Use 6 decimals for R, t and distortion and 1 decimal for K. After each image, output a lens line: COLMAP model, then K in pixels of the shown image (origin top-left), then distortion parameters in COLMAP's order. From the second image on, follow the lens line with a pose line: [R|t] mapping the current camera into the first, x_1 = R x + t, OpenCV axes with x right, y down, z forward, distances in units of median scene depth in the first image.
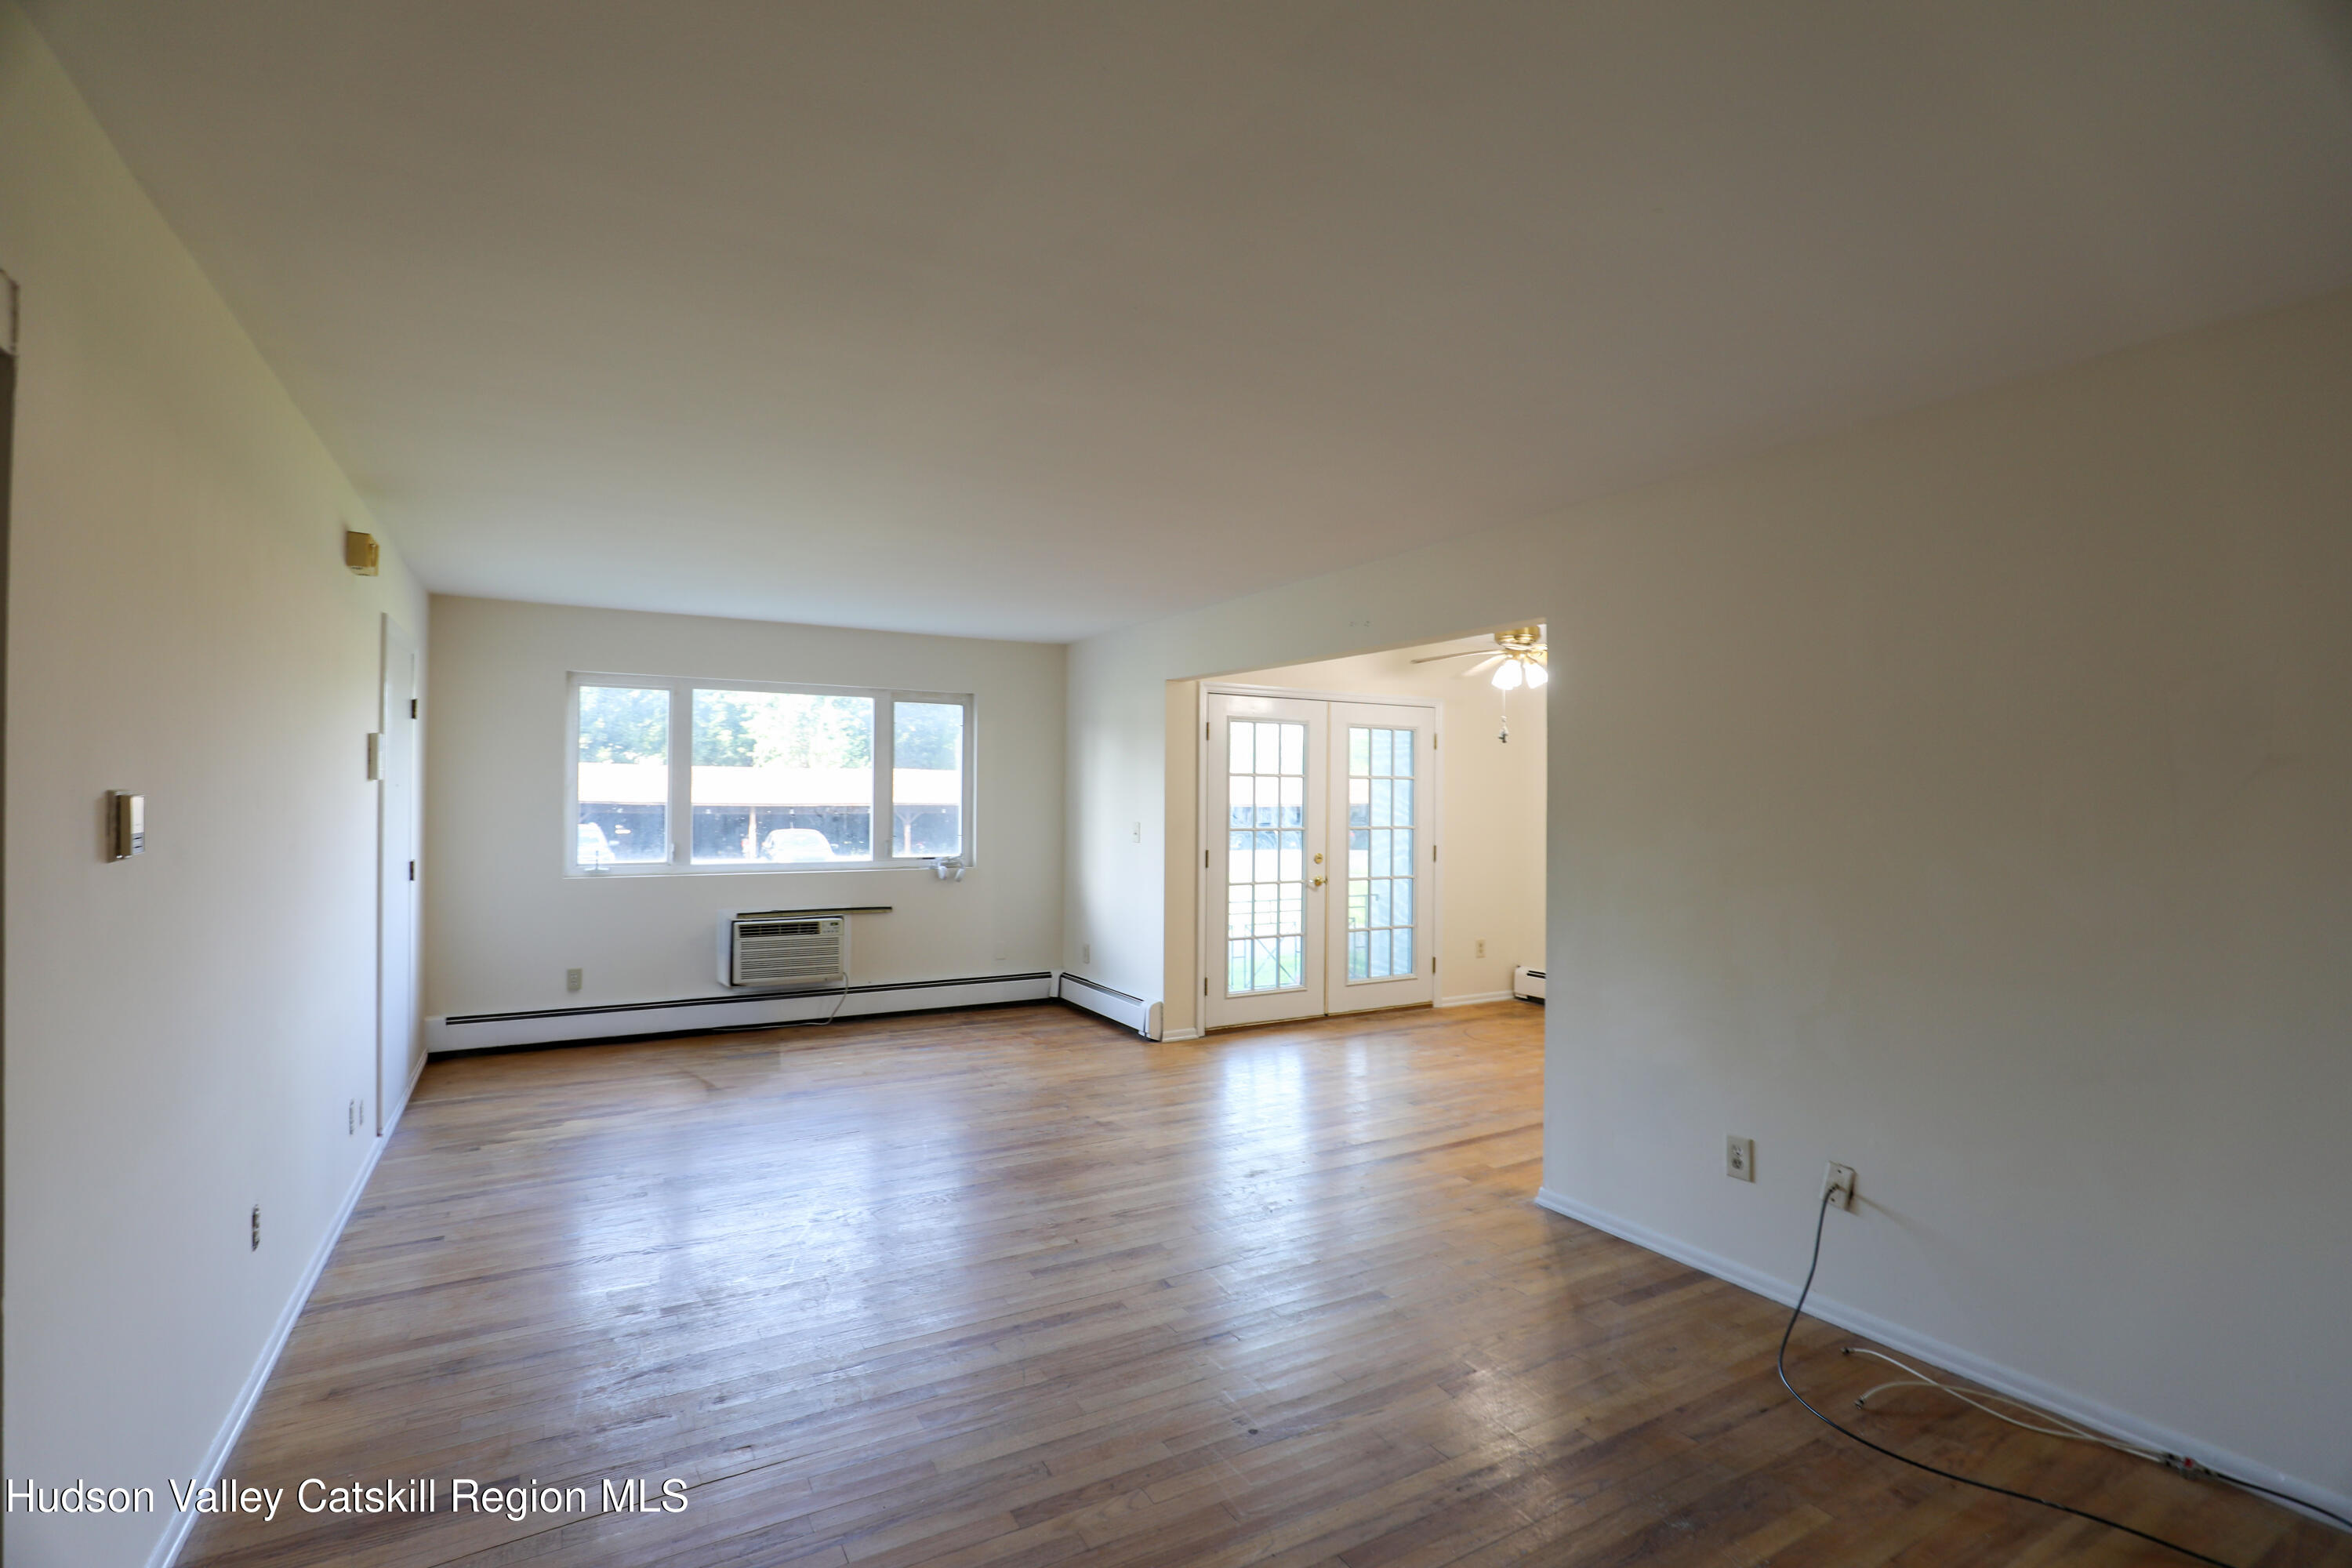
lens RADIAL K [[1077.5, 0, 1157.8], [0, 1077.5, 792.0], [0, 0, 1]] dist [-0.017282, 0.000296]
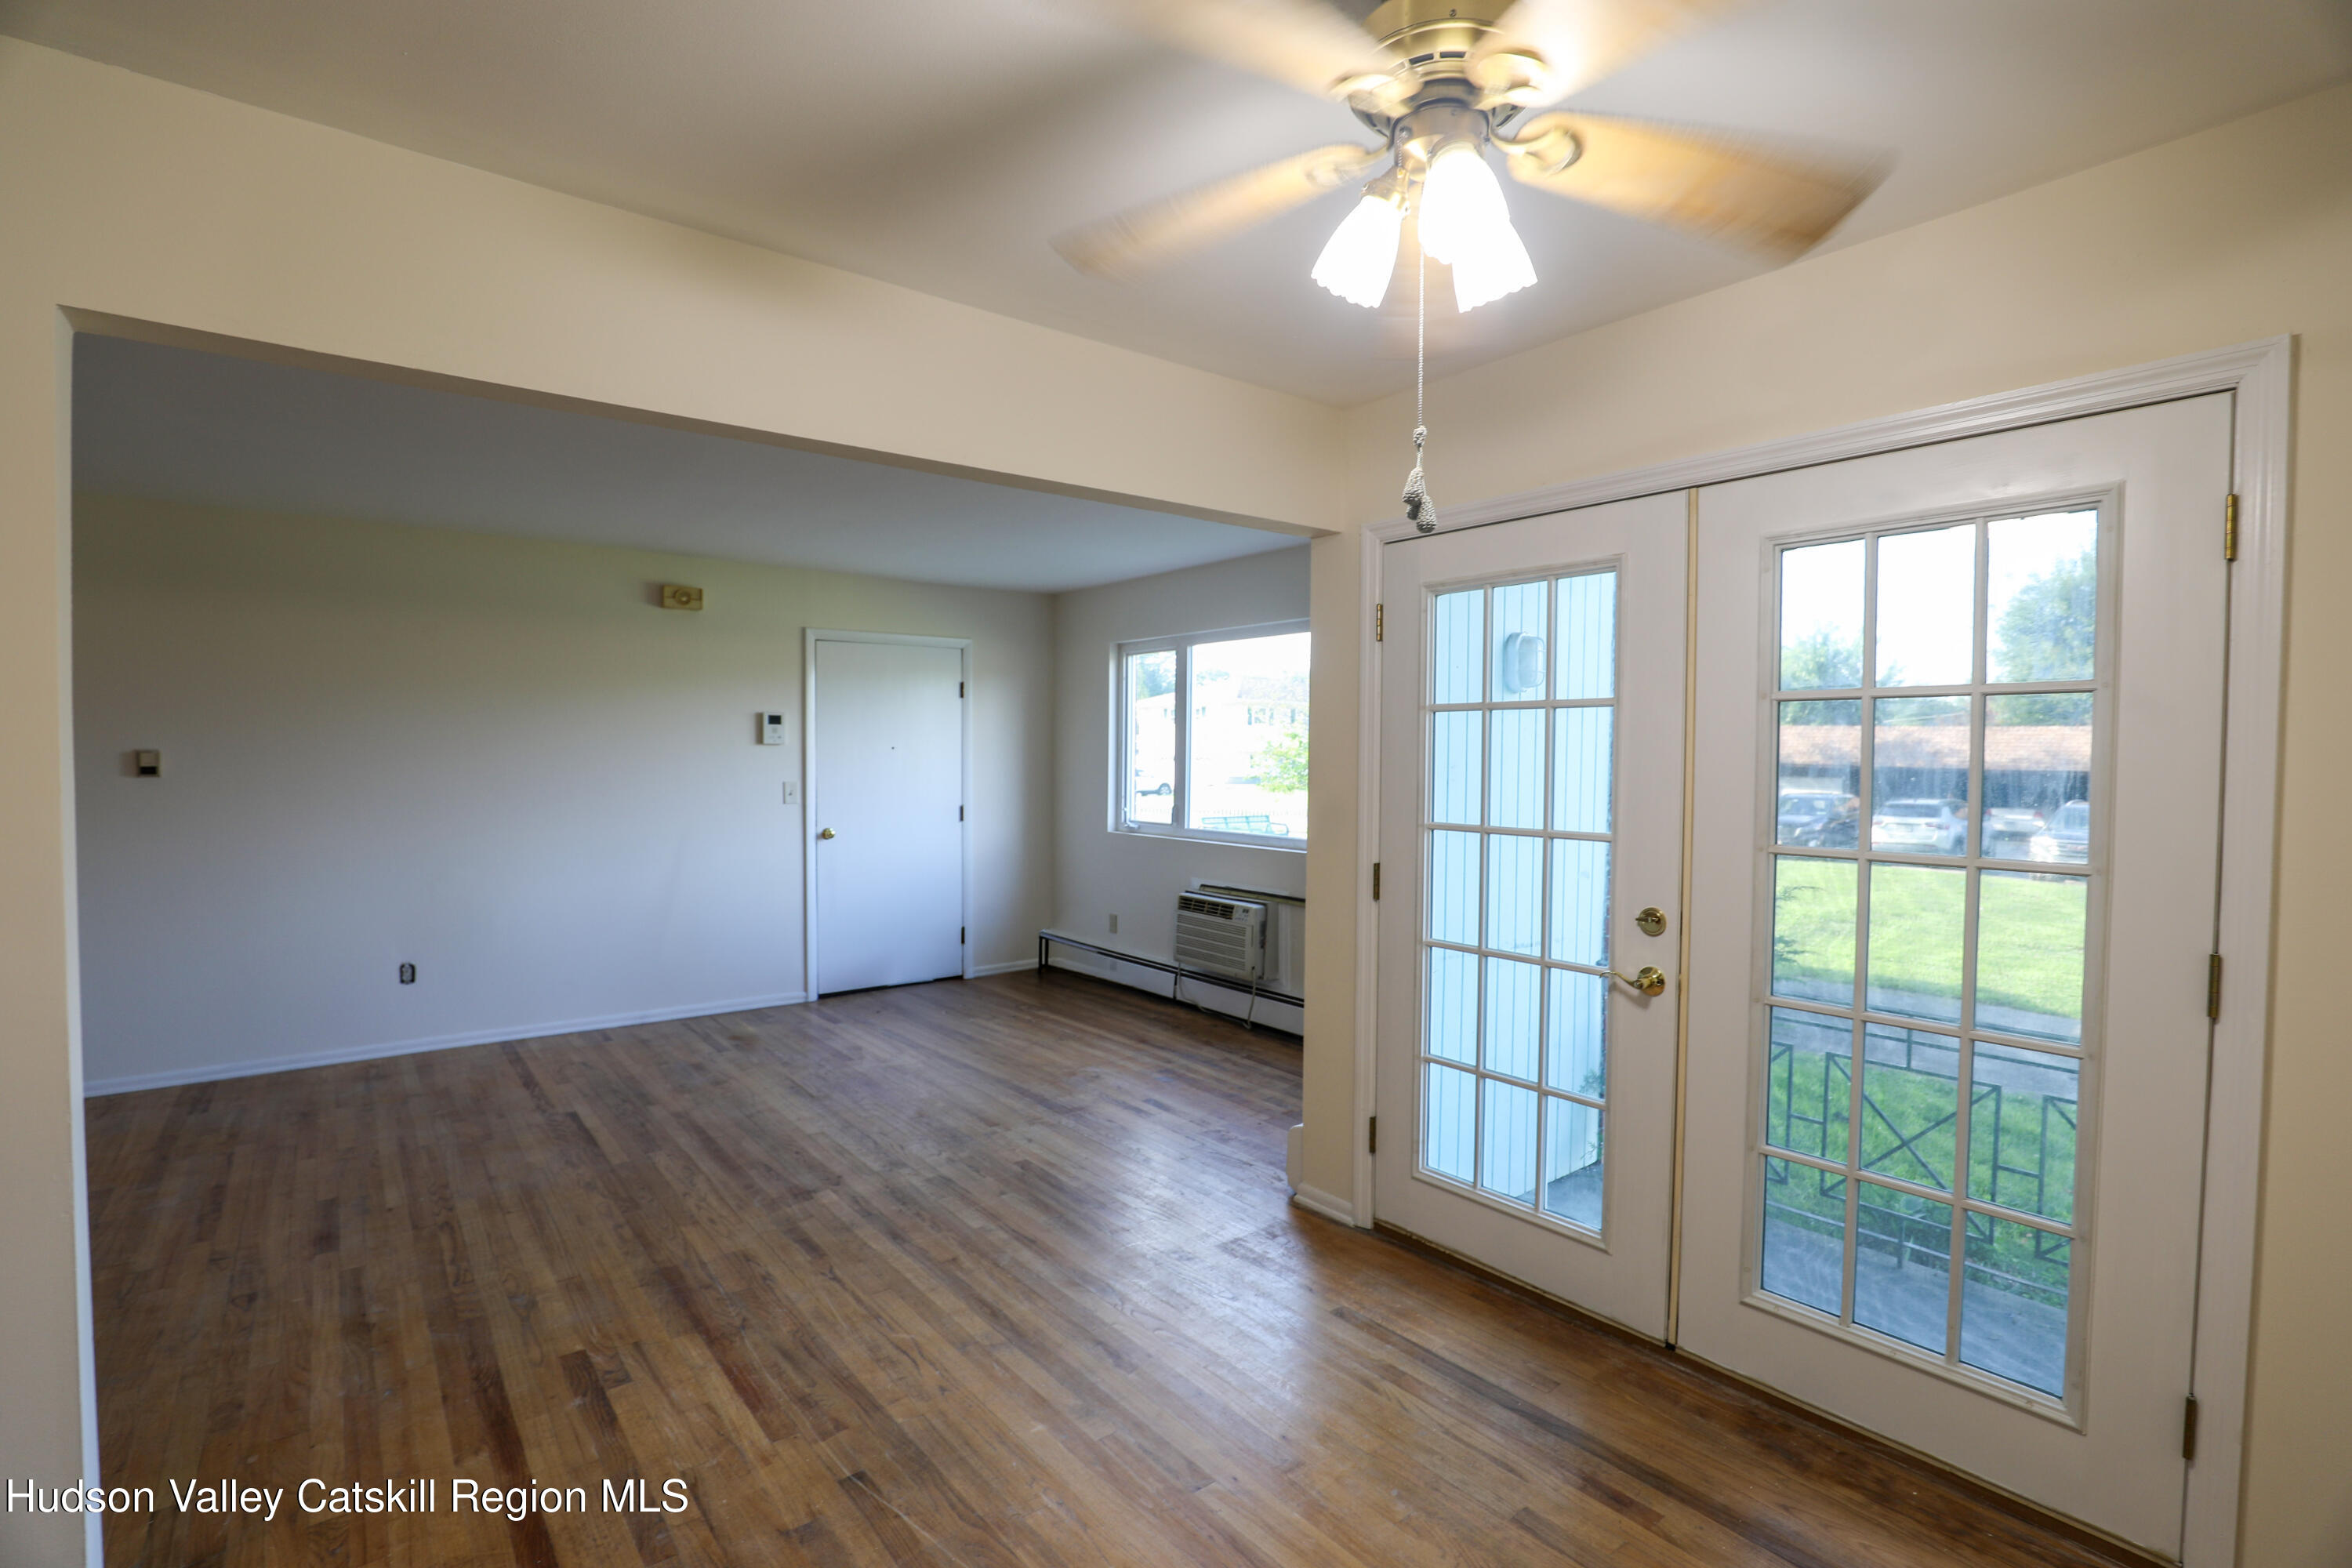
lens RADIAL K [[1077.5, 0, 1157.8], [0, 1077.5, 792.0], [0, 0, 1]] dist [-0.017282, 0.000296]
pose [[0.156040, 0.029020, -0.987324, 0.514049], [0.002658, 0.999552, 0.029800, 0.005736], [0.987747, -0.007274, 0.155893, 0.811689]]
